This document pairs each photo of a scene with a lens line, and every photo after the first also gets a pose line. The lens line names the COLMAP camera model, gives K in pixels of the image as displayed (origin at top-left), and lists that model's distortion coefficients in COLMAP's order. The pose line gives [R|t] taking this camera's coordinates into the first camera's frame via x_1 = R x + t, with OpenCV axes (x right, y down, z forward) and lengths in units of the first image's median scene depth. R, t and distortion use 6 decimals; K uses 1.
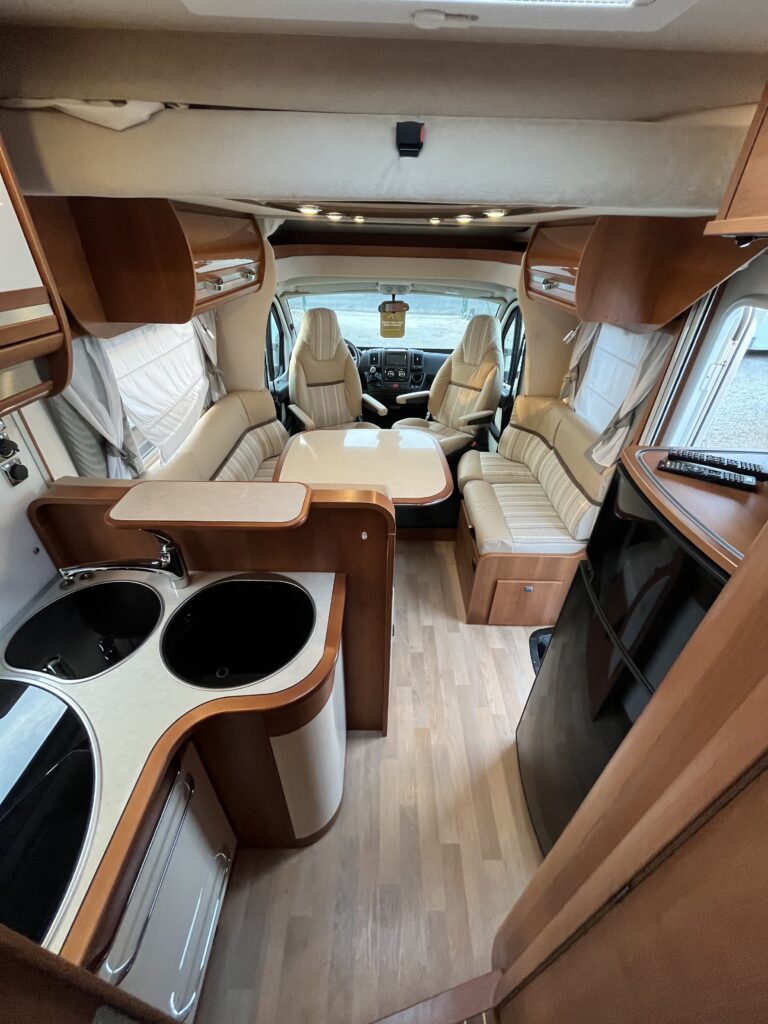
lens RADIAL K [[412.8, 0, 387.4], [0, 412.8, 513.3], [0, 0, 1]] dist [-0.004074, 0.000534]
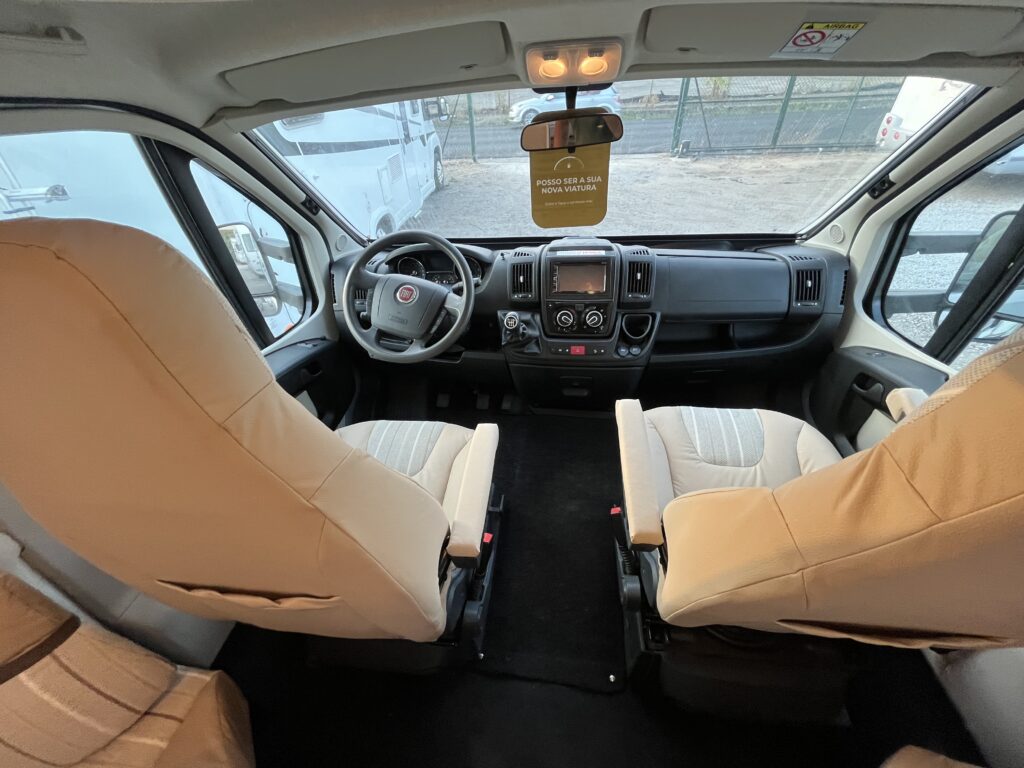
lens RADIAL K [[412.8, 0, 512.9], [0, 412.8, 381.8], [0, 0, 1]] dist [-0.004074, 0.000534]
pose [[0.988656, 0.010369, -0.149842, 0.027792], [-0.003717, 0.998998, 0.044610, -0.450266], [0.150155, -0.043547, 0.987703, 0.938008]]
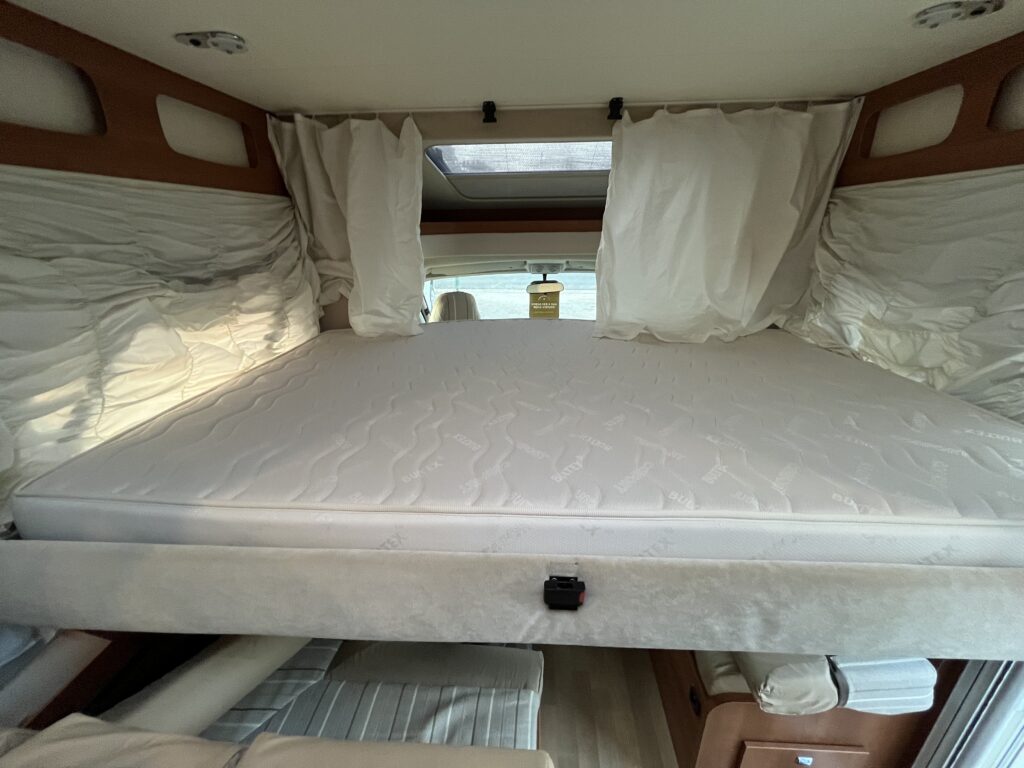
lens RADIAL K [[412.8, 0, 512.5], [0, 412.8, 379.9], [0, 0, 1]] dist [-0.004074, 0.000534]
pose [[0.997930, -0.013847, -0.062805, -0.001191], [-0.001173, 0.972465, -0.233045, -0.167400], [0.064303, 0.232636, 0.970436, 0.310113]]
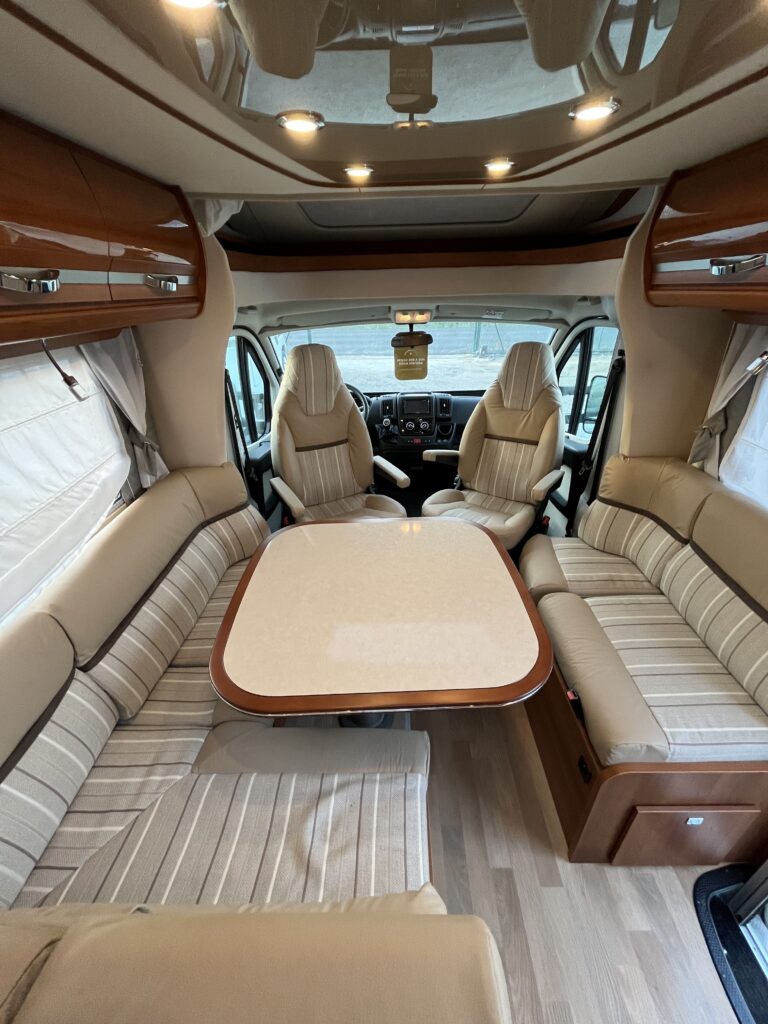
lens RADIAL K [[412.8, 0, 387.8], [0, 412.8, 513.0], [0, 0, 1]] dist [-0.004074, 0.000534]
pose [[0.998838, -0.037334, -0.030471, -0.023680], [0.034423, 0.995252, -0.091039, -0.168457], [0.033725, 0.089884, 0.995381, 0.391256]]
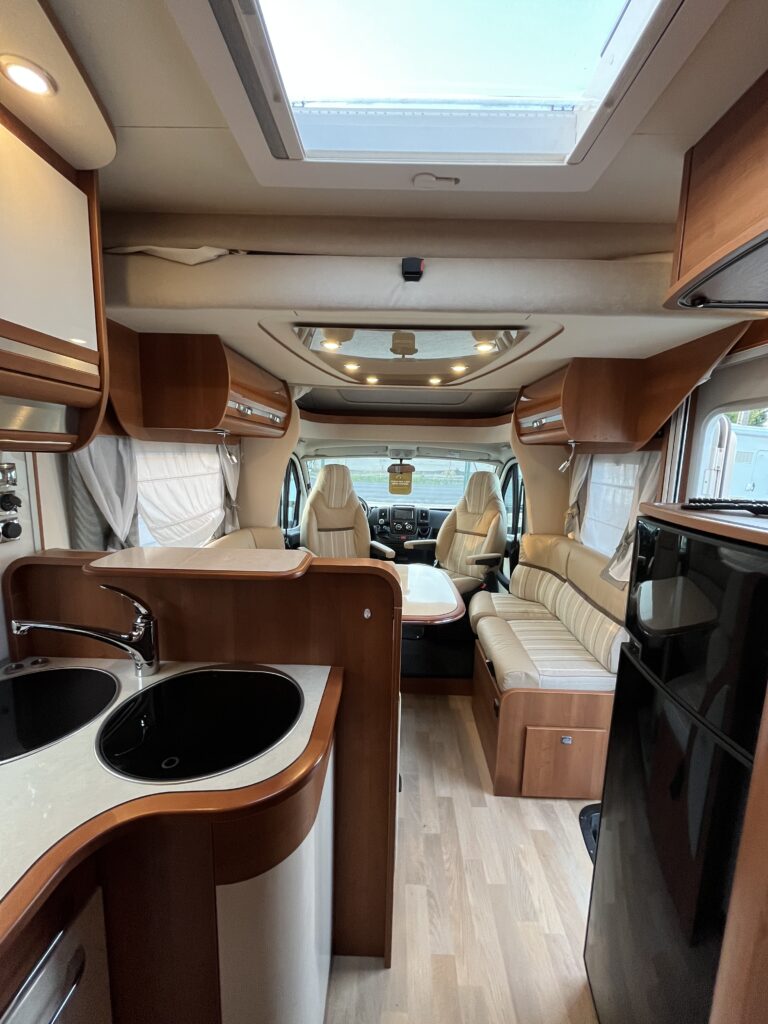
lens RADIAL K [[412.8, 0, 387.5], [0, 412.8, 513.3], [0, 0, 1]] dist [-0.004074, 0.000534]
pose [[0.999770, 0.005164, -0.020839, 0.002478], [-0.013672, 0.901517, -0.432529, 0.127651], [0.016553, 0.432714, 0.901379, 0.060487]]
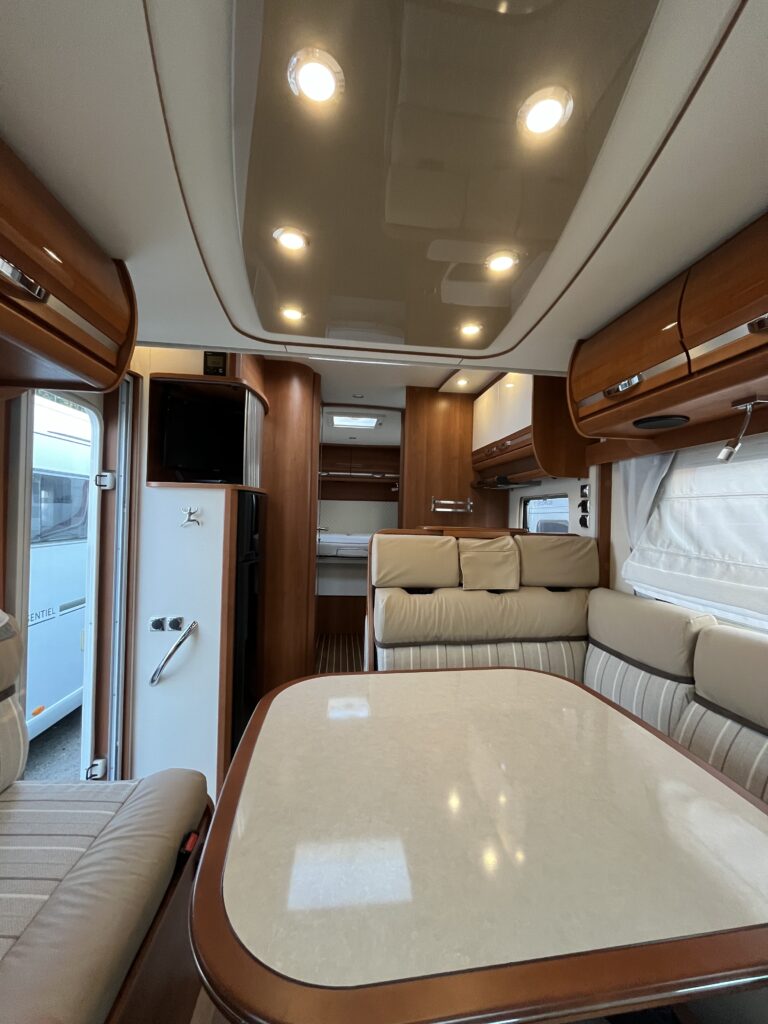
lens RADIAL K [[412.8, 0, 388.1], [0, 412.8, 513.9], [0, 0, 1]] dist [-0.004074, 0.000534]
pose [[-0.992765, -0.048486, -0.109846, 0.061601], [-0.101354, 0.828896, 0.550145, -0.481125], [0.064377, 0.557298, -0.827813, 1.134795]]
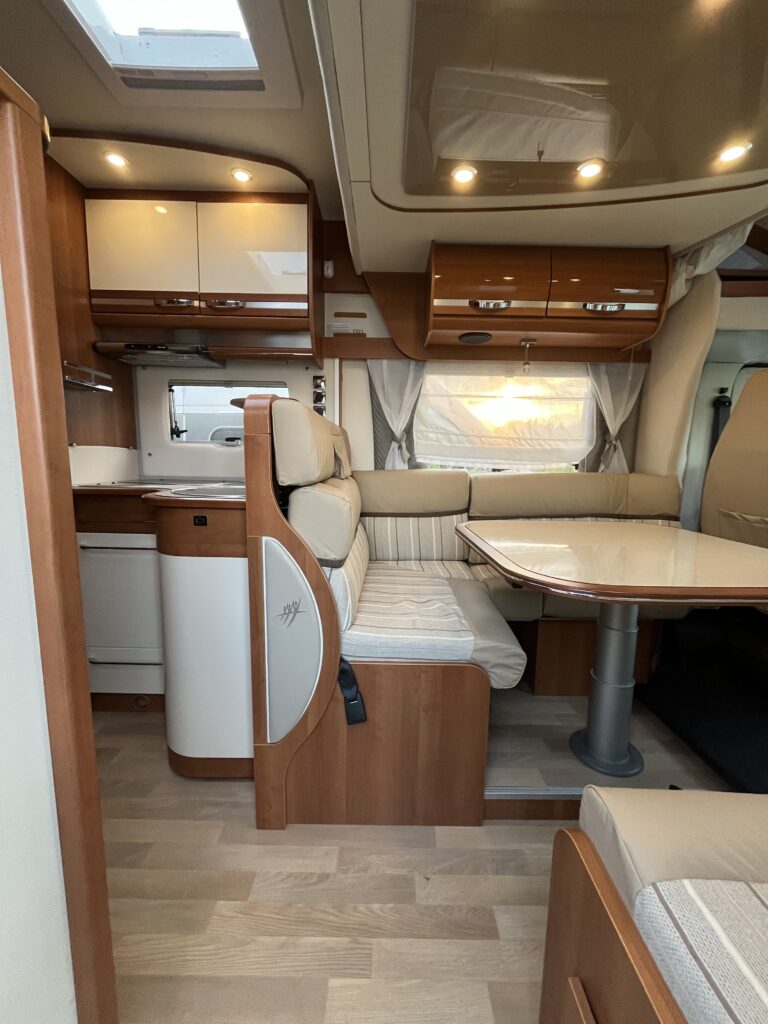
lens RADIAL K [[412.8, 0, 387.7], [0, 412.8, 513.1], [0, 0, 1]] dist [-0.004074, 0.000534]
pose [[-0.001069, 0.107096, -0.994248, 0.461837], [-0.571604, 0.815745, 0.088483, -0.033378], [0.820529, 0.568411, 0.060345, 0.661872]]
